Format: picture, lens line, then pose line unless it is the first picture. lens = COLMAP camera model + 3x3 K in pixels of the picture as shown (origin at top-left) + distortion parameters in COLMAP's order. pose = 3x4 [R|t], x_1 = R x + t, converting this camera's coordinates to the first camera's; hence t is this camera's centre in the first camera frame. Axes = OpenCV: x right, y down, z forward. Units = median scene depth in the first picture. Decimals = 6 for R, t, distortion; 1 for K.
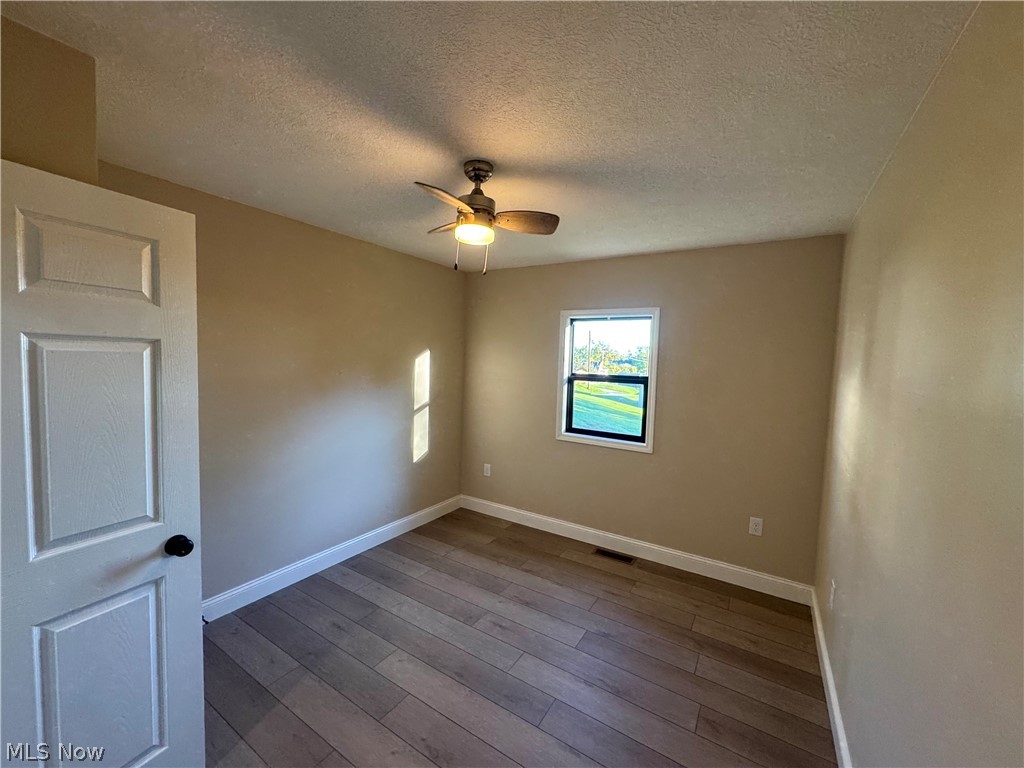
lens RADIAL K [[407.8, 0, 511.7], [0, 407.8, 384.7], [0, 0, 1]] dist [-0.004404, -0.000013]
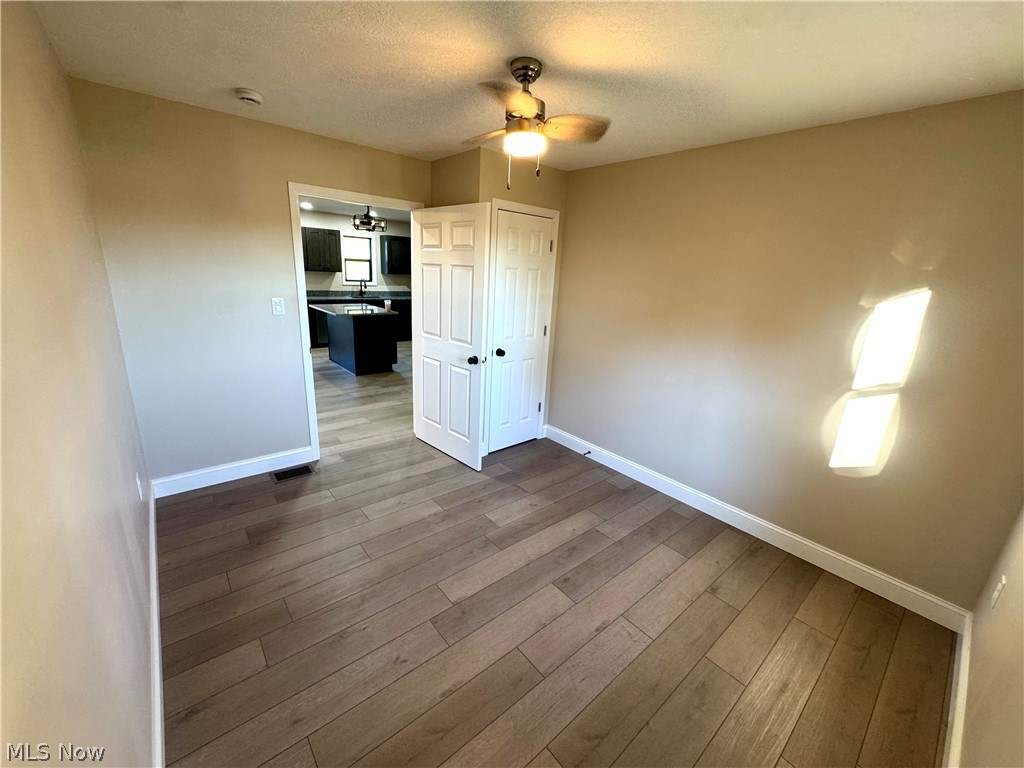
lens RADIAL K [[407.8, 0, 511.7], [0, 407.8, 384.7], [0, 0, 1]] dist [-0.004404, -0.000013]
pose [[-0.300639, 0.210911, -0.930125, 0.906898], [-0.127257, 0.957651, 0.258285, -0.063055], [0.945210, 0.196015, -0.261067, 1.300900]]
